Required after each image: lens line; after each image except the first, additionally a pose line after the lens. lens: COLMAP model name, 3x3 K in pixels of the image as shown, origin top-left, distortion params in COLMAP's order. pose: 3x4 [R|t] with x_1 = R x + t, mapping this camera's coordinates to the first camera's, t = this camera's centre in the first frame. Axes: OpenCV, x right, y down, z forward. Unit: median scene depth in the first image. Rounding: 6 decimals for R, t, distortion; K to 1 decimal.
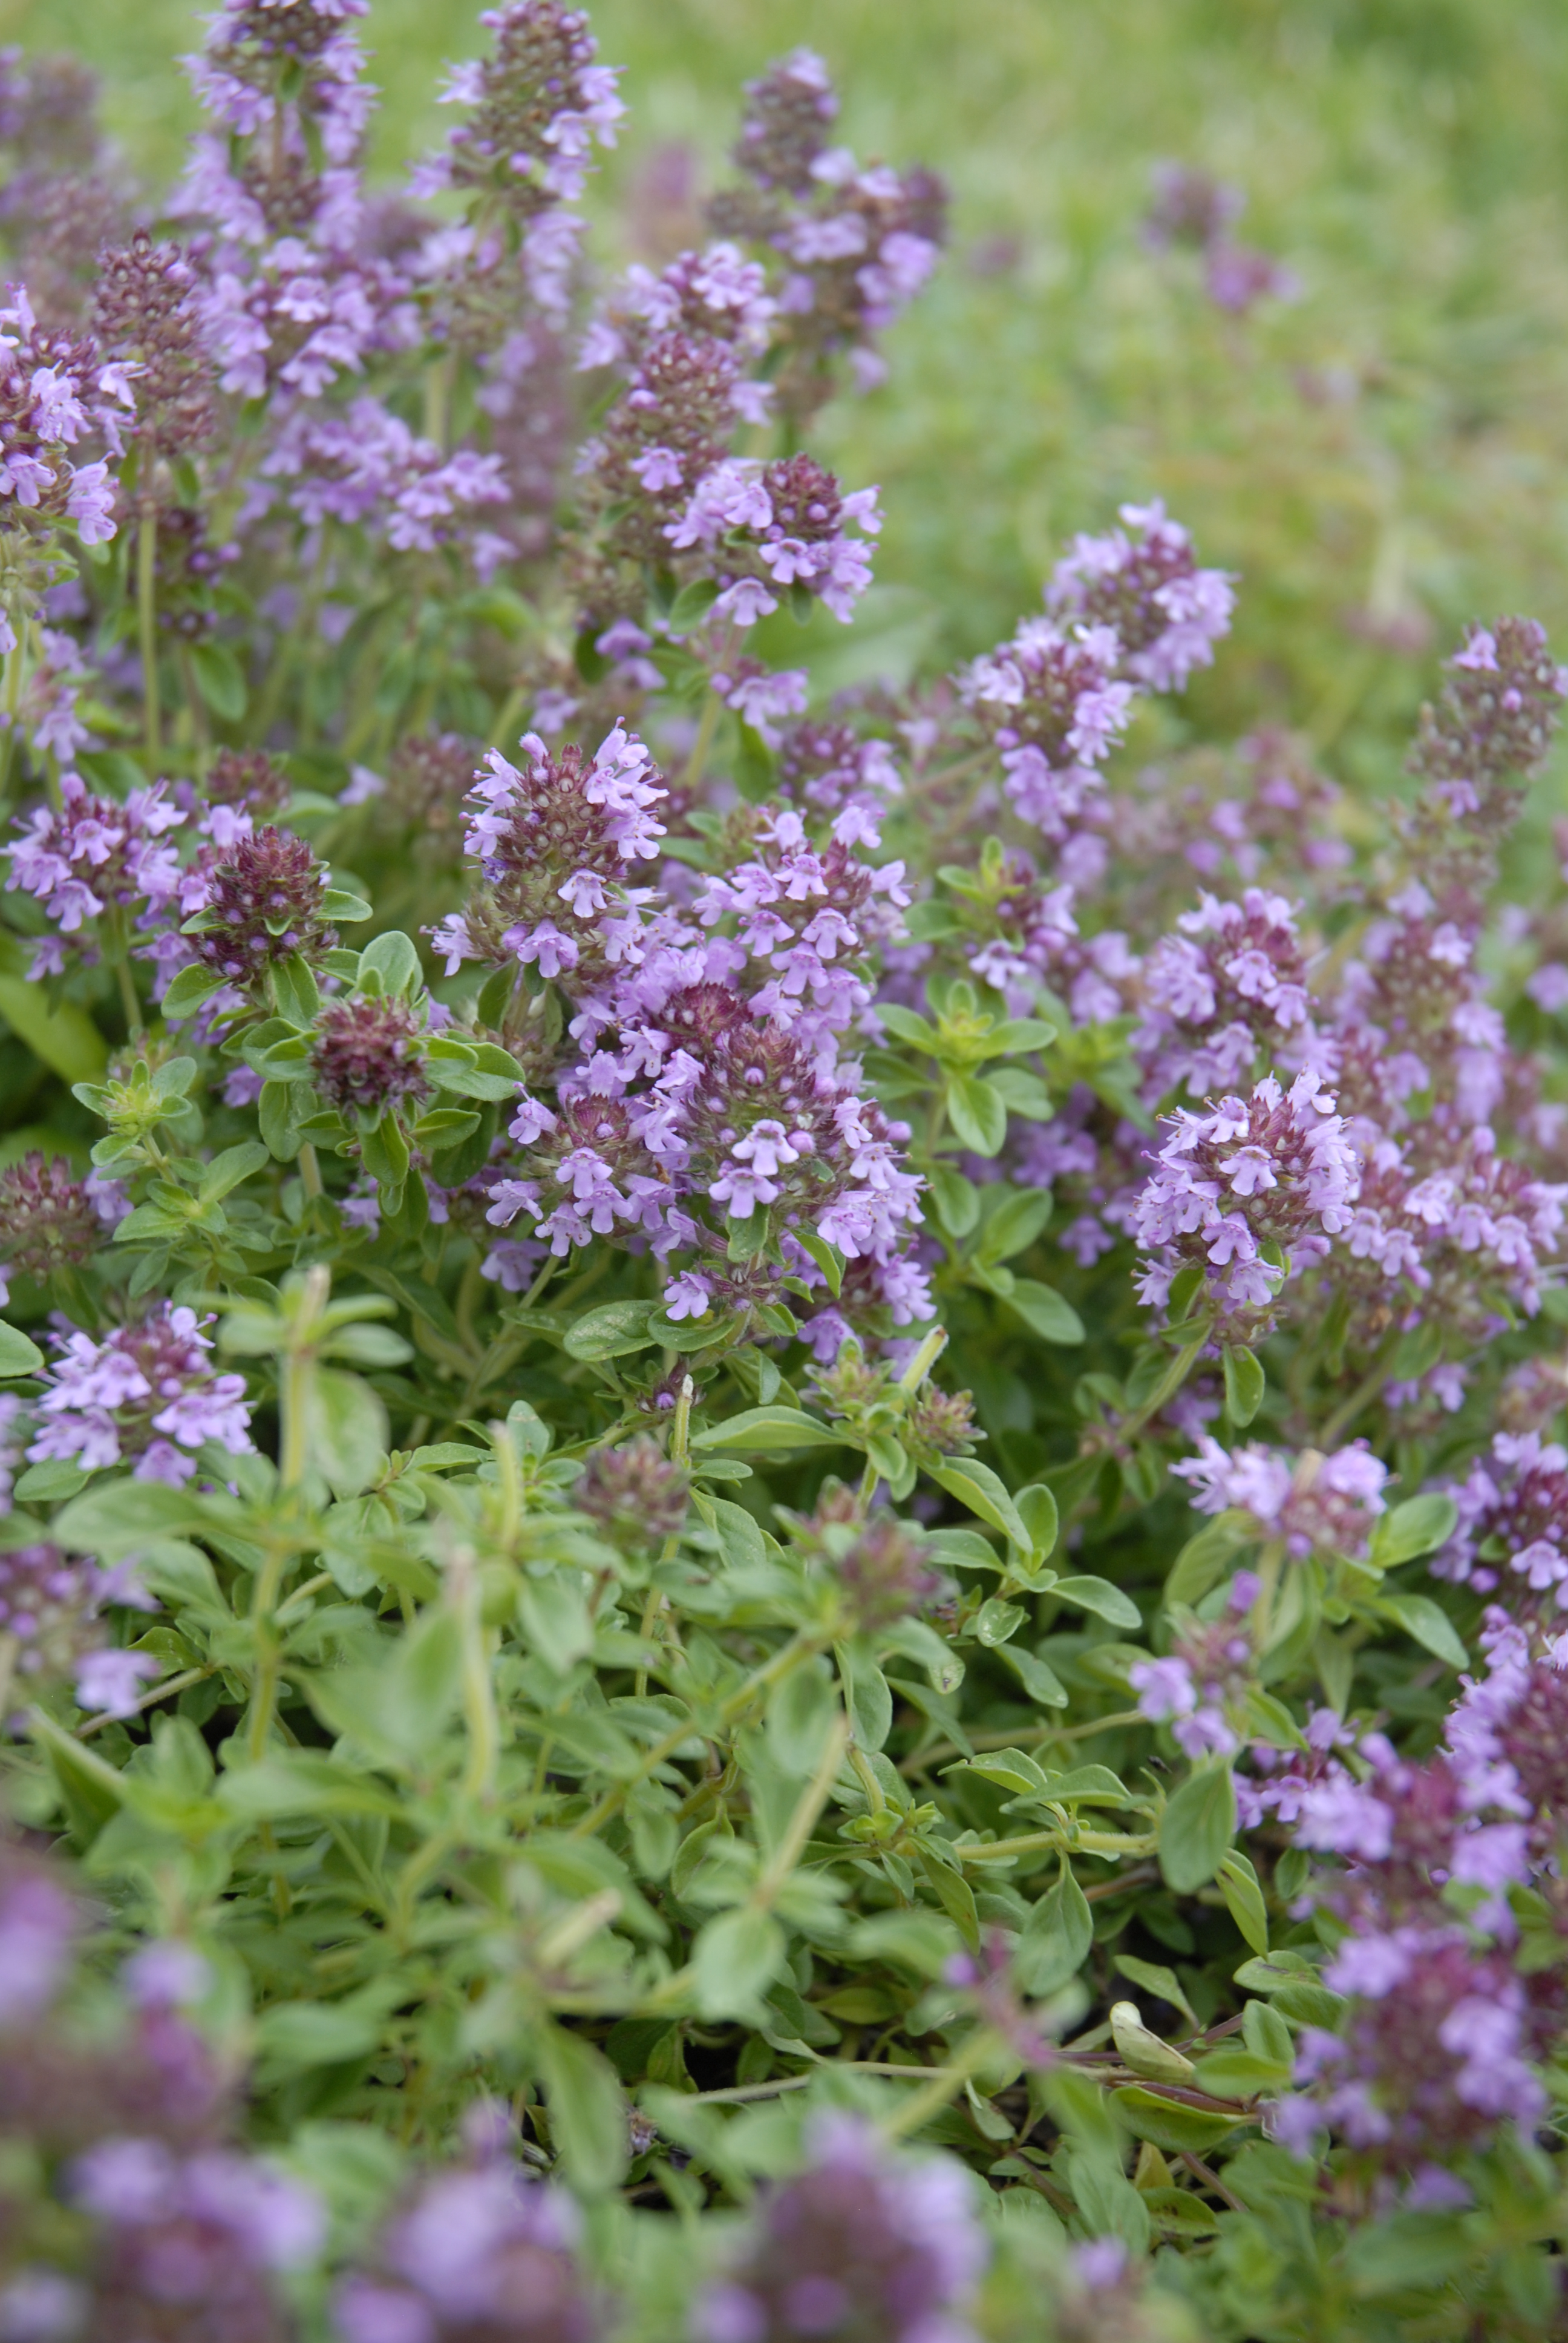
lens RADIAL K [[3822.0, 0, 784.0], [0, 3822.0, 1171.5], [0, 0, 1]] dist [-0.068047, 0.123040]
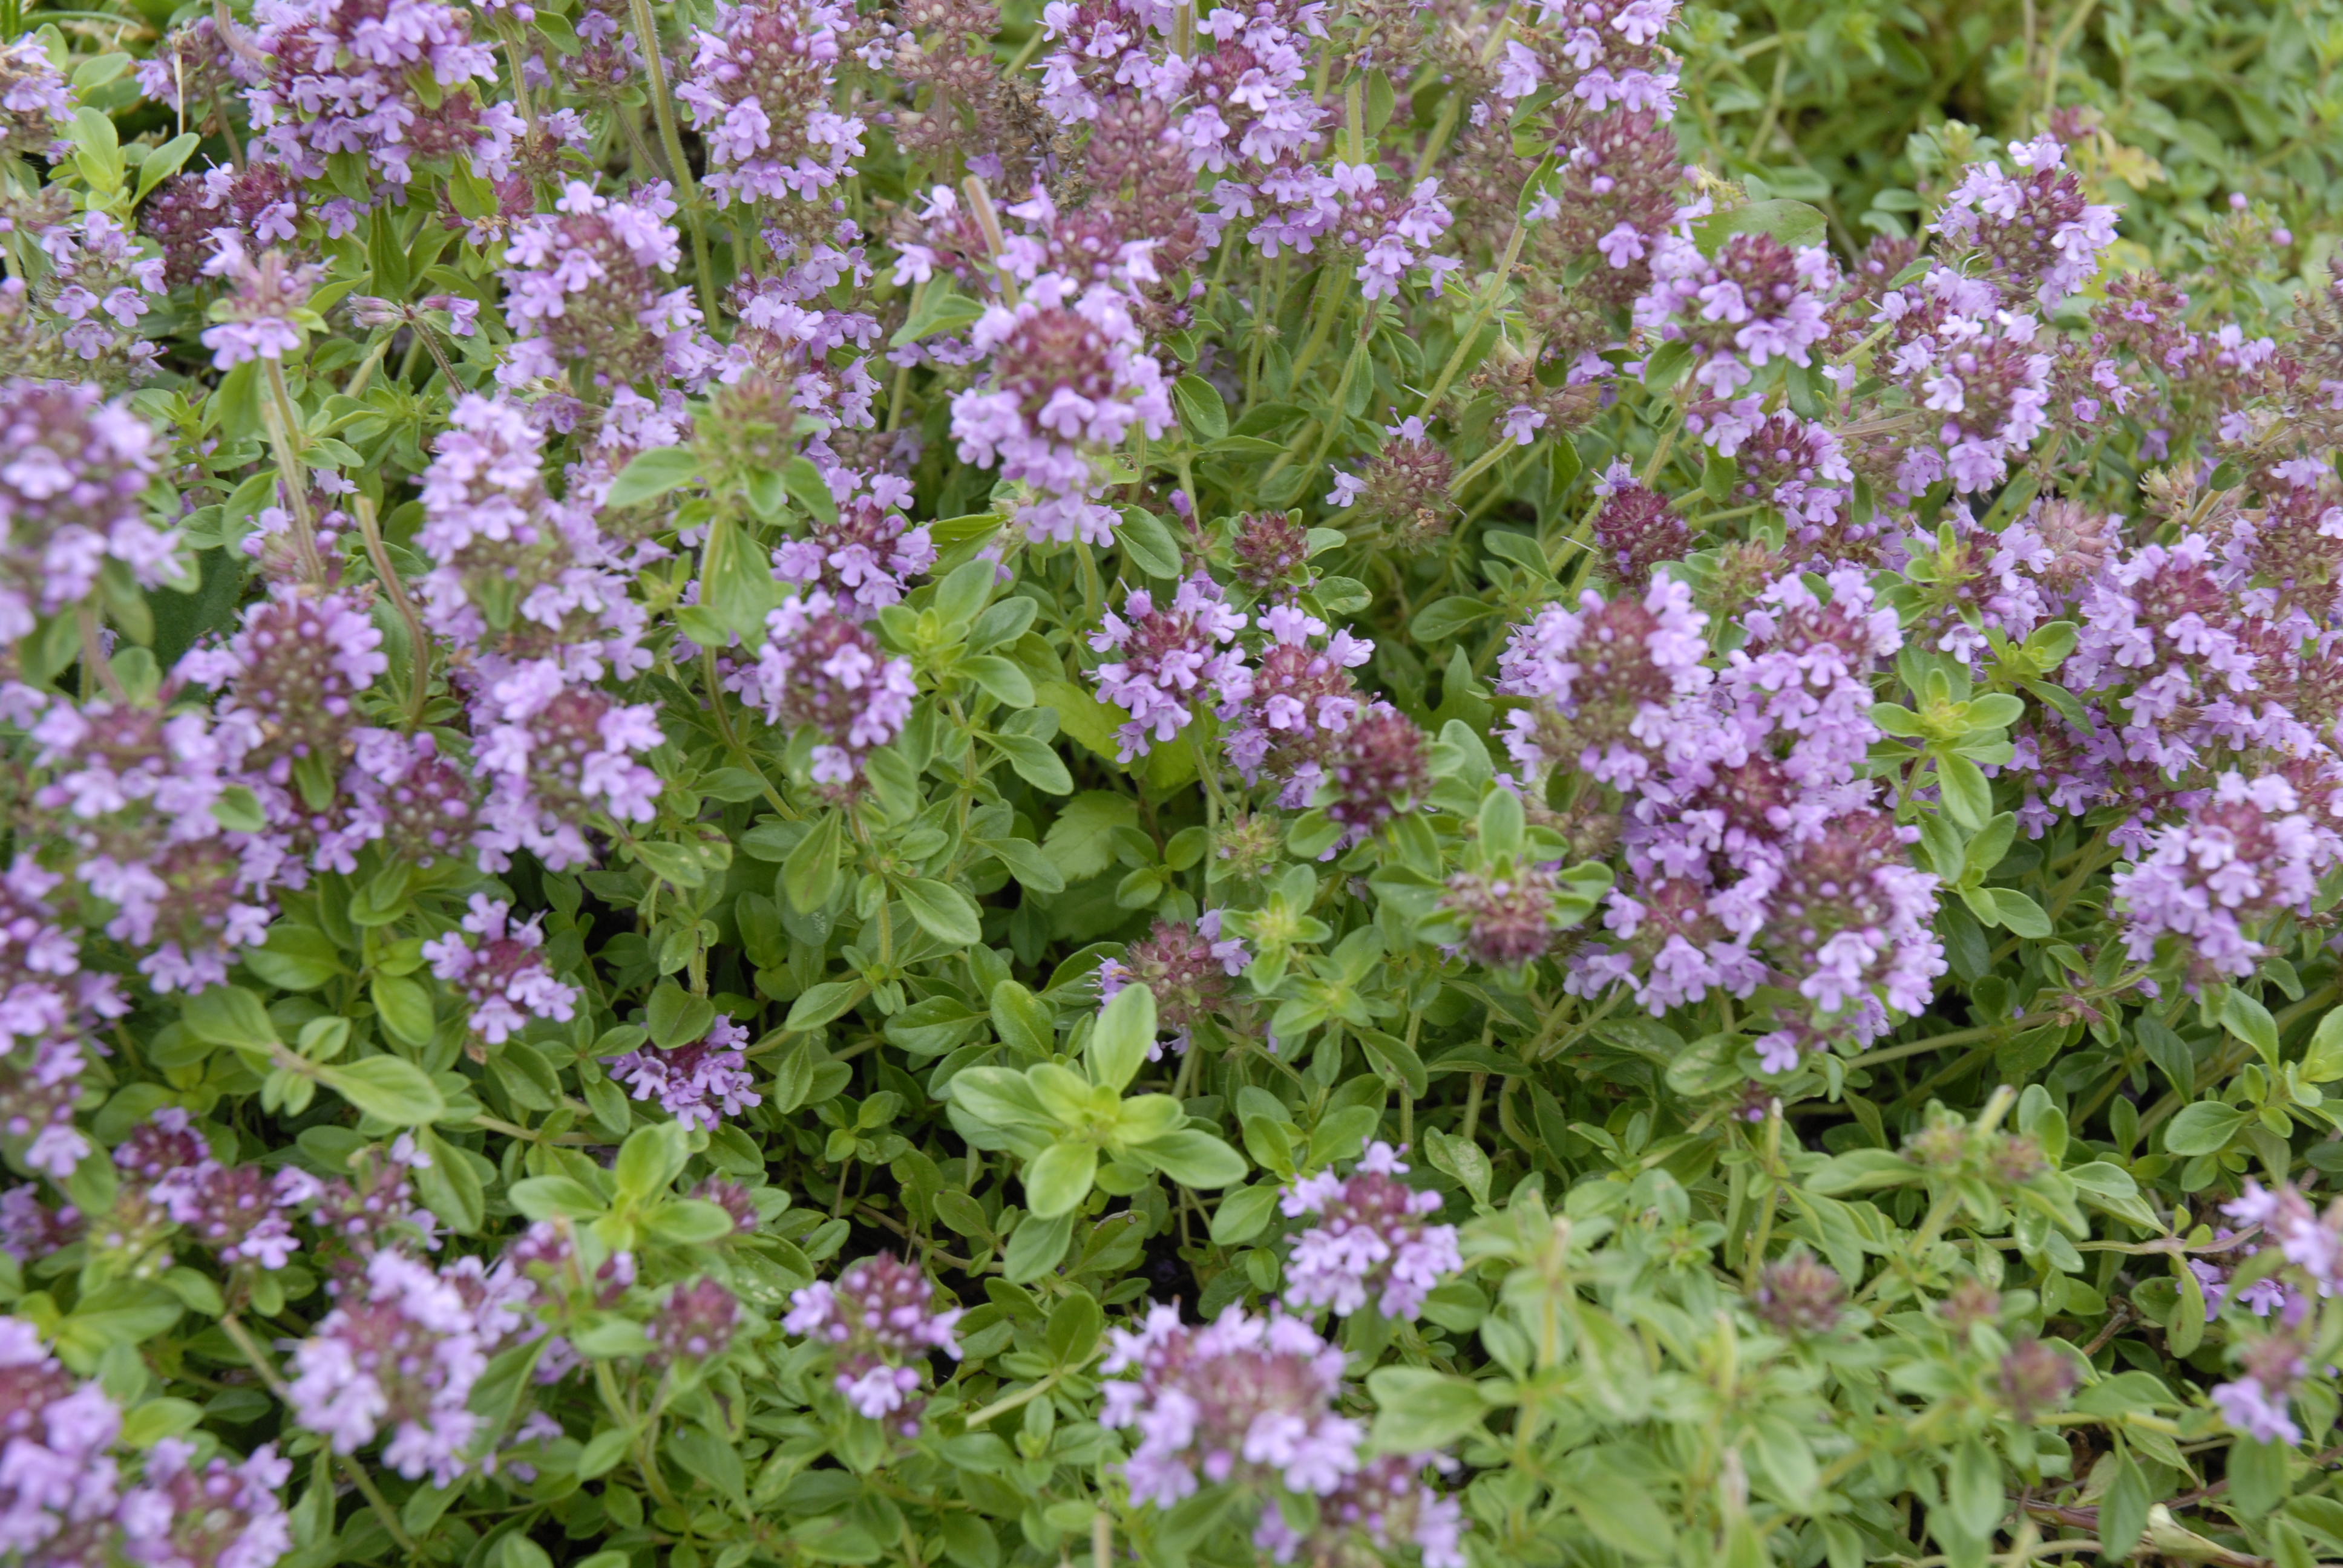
lens RADIAL K [[3926.5, 0, 1136.5], [0, 3926.5, 870.9], [0, 0, 1]] dist [-0.065398, 0.094369]
pose [[0.990844, -0.130804, -0.033438, -0.168494], [0.134659, 0.939622, 0.314607, -0.415495], [-0.009732, -0.316229, 0.948633, -0.139085]]
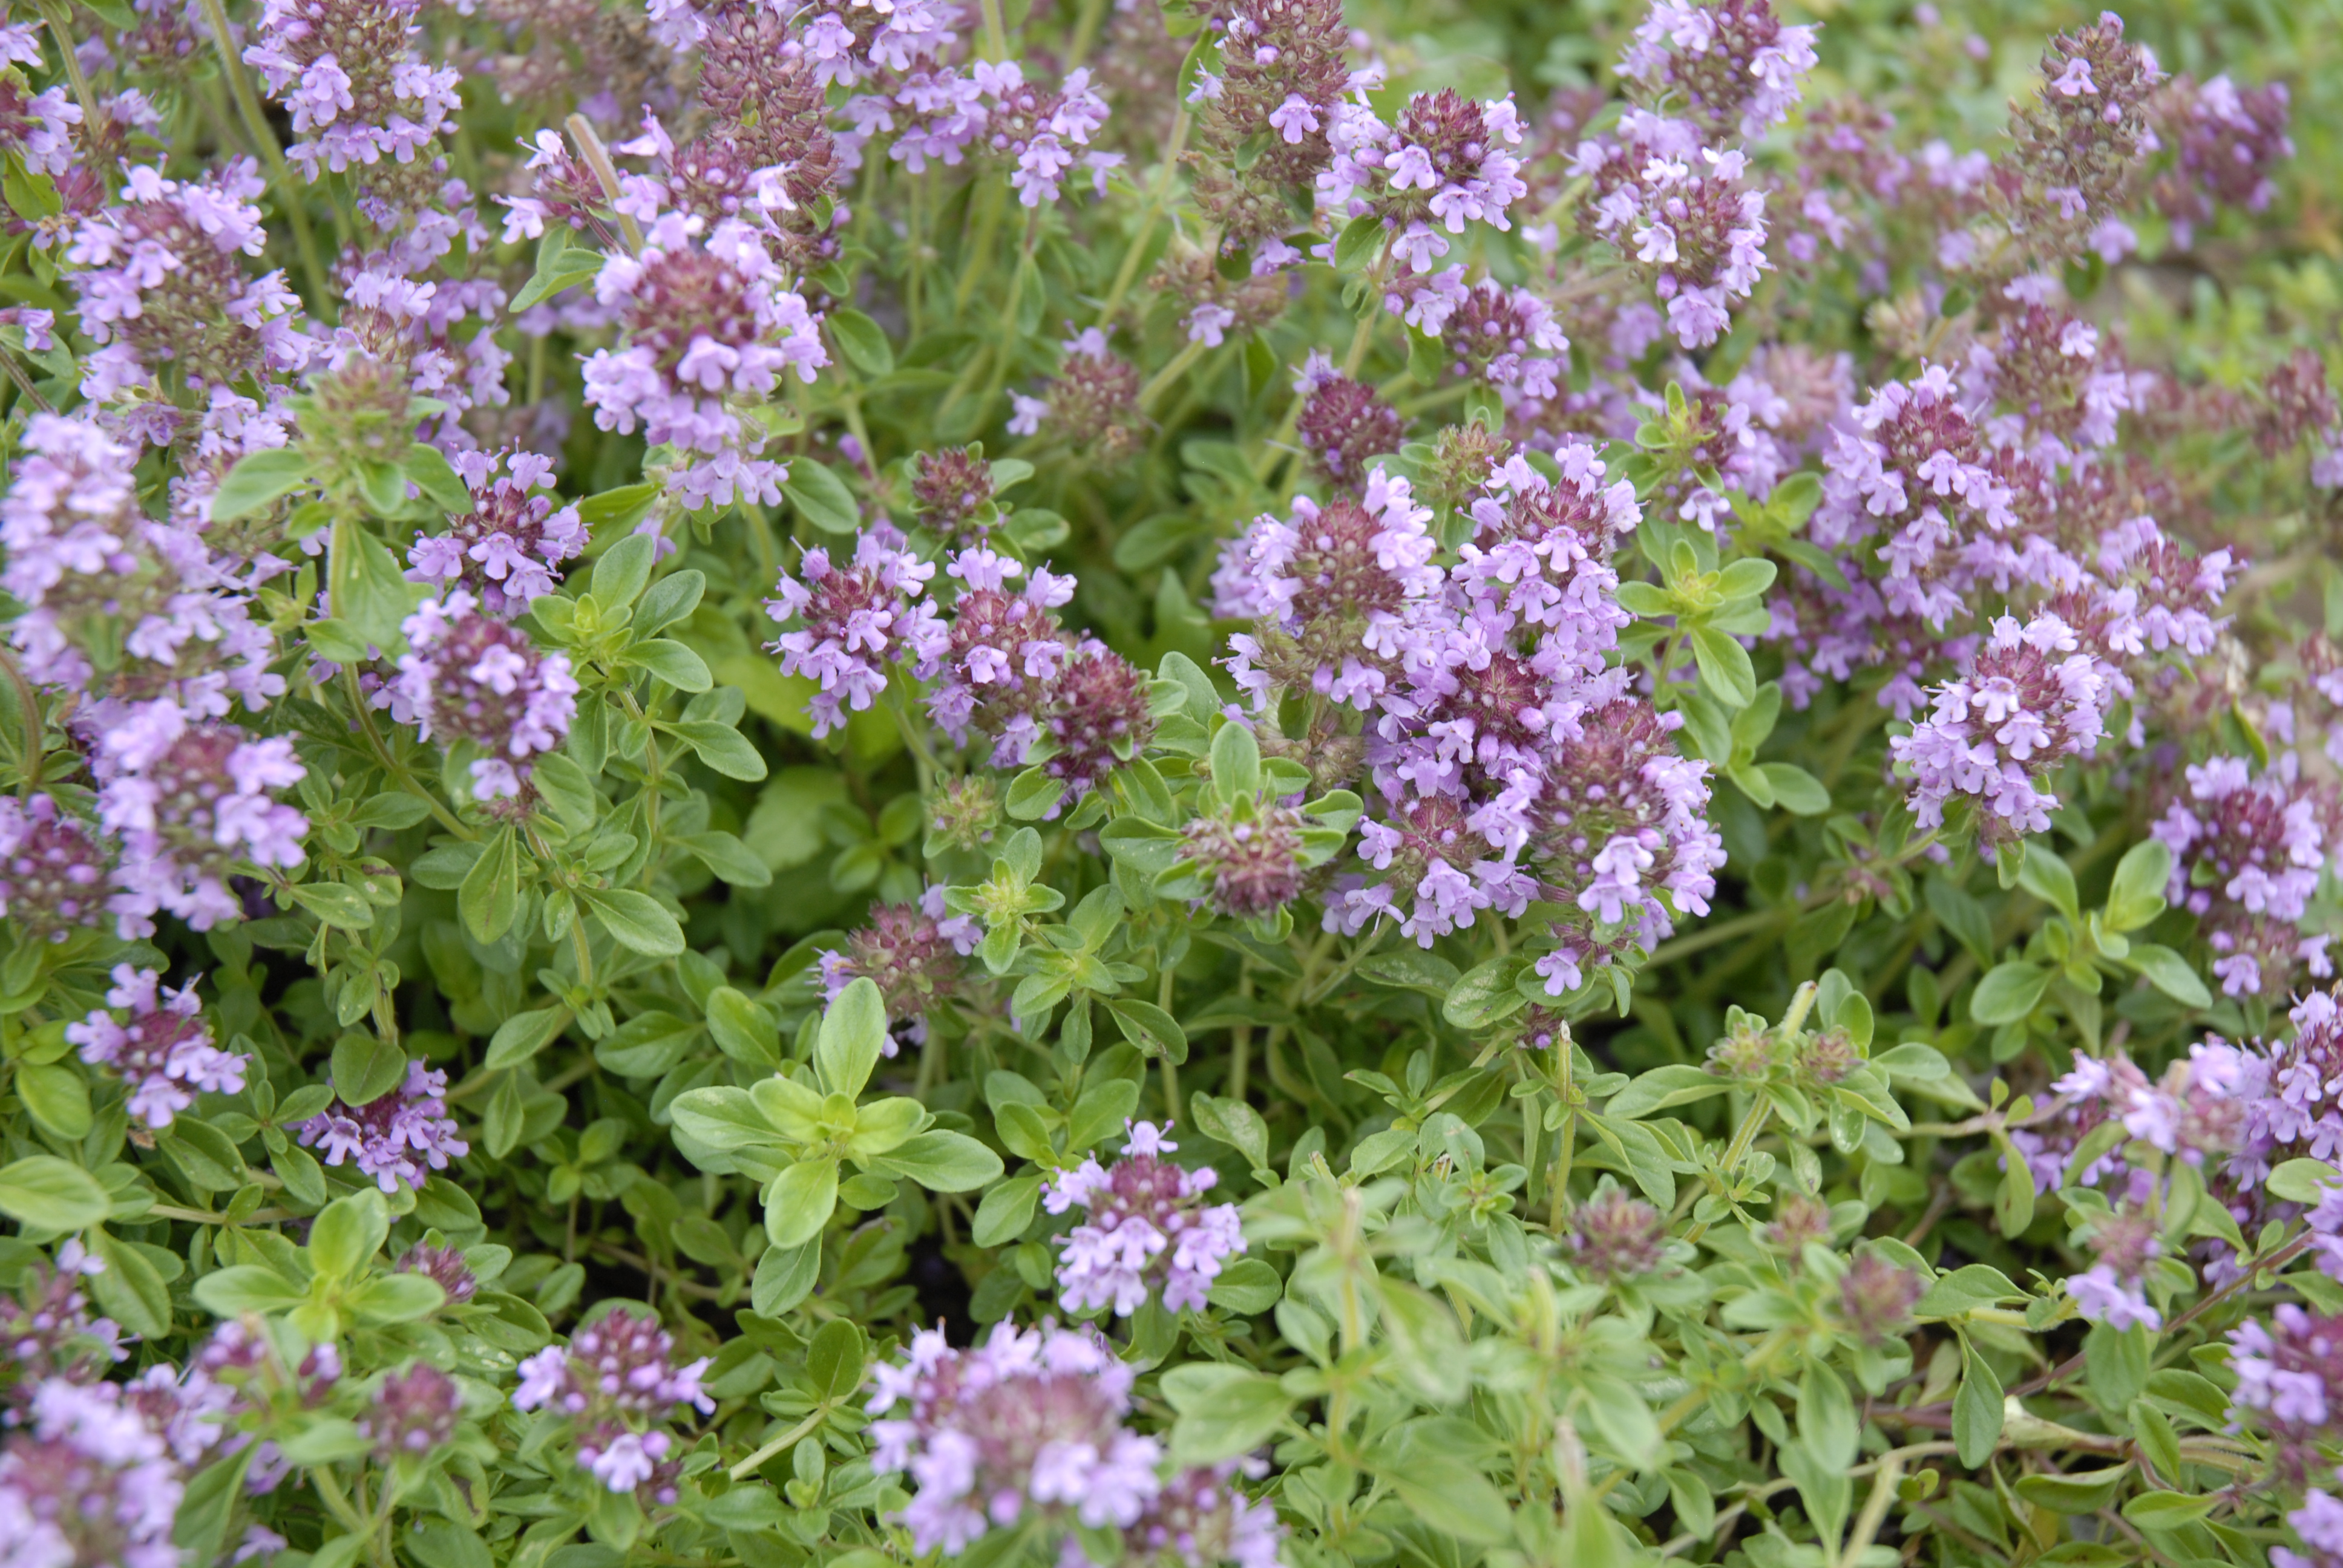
lens RADIAL K [[3822.0, 0, 1180.7], [0, 3822.0, 867.3], [0, 0, 1]] dist [-0.068047, 0.123040]
pose [[0.969291, -0.242980, 0.037896, -0.159165], [0.215346, 0.913064, 0.346324, -0.384150], [-0.118751, -0.327528, 0.937349, -0.012580]]
